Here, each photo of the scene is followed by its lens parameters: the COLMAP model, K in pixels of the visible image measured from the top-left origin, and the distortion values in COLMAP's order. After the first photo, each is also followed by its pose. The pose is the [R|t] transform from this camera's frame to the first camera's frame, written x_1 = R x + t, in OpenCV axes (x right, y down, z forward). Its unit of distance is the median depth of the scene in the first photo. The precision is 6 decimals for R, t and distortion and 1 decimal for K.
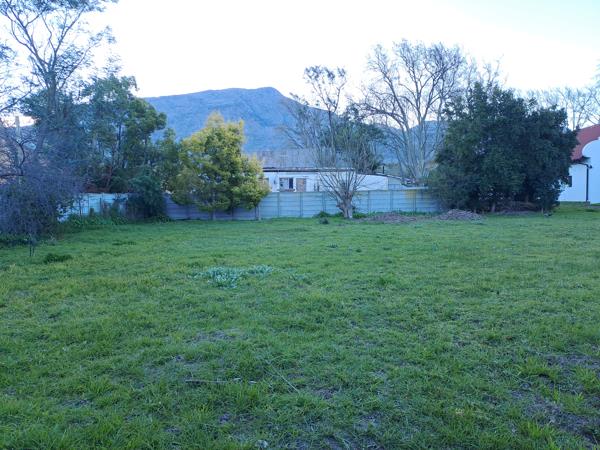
lens RADIAL K [[459.9, 0, 302.8], [0, 459.9, 227.5], [0, 0, 1]] dist [0.102285, -0.098997]
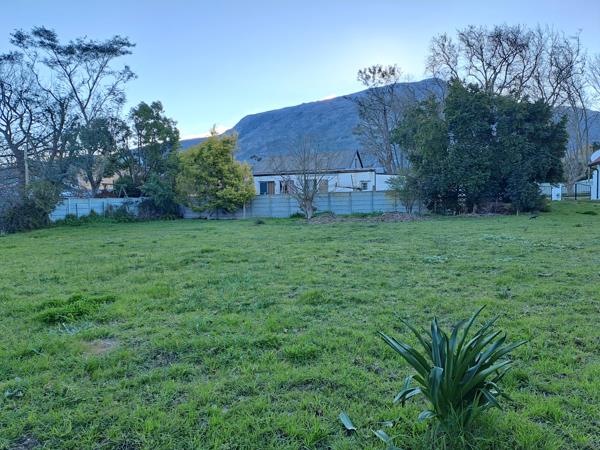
lens RADIAL K [[459.9, 0, 302.8], [0, 459.9, 227.5], [0, 0, 1]] dist [0.102285, -0.098997]
pose [[0.925503, 0.016343, -0.378388, 0.480003], [-0.013893, 0.999861, 0.009204, -0.009122], [0.378486, -0.003262, 0.925601, 0.006618]]
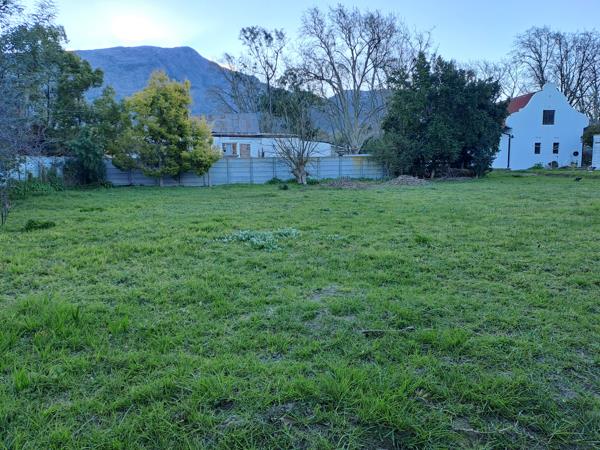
lens RADIAL K [[458.2, 0, 304.2], [0, 458.2, 224.9], [0, 0, 1]] dist [0.103701, -0.104858]
pose [[0.984995, -0.017515, 0.171692, -0.068982], [0.006508, 0.997899, 0.064465, 0.003987], [-0.172460, -0.062380, 0.983039, 0.006124]]
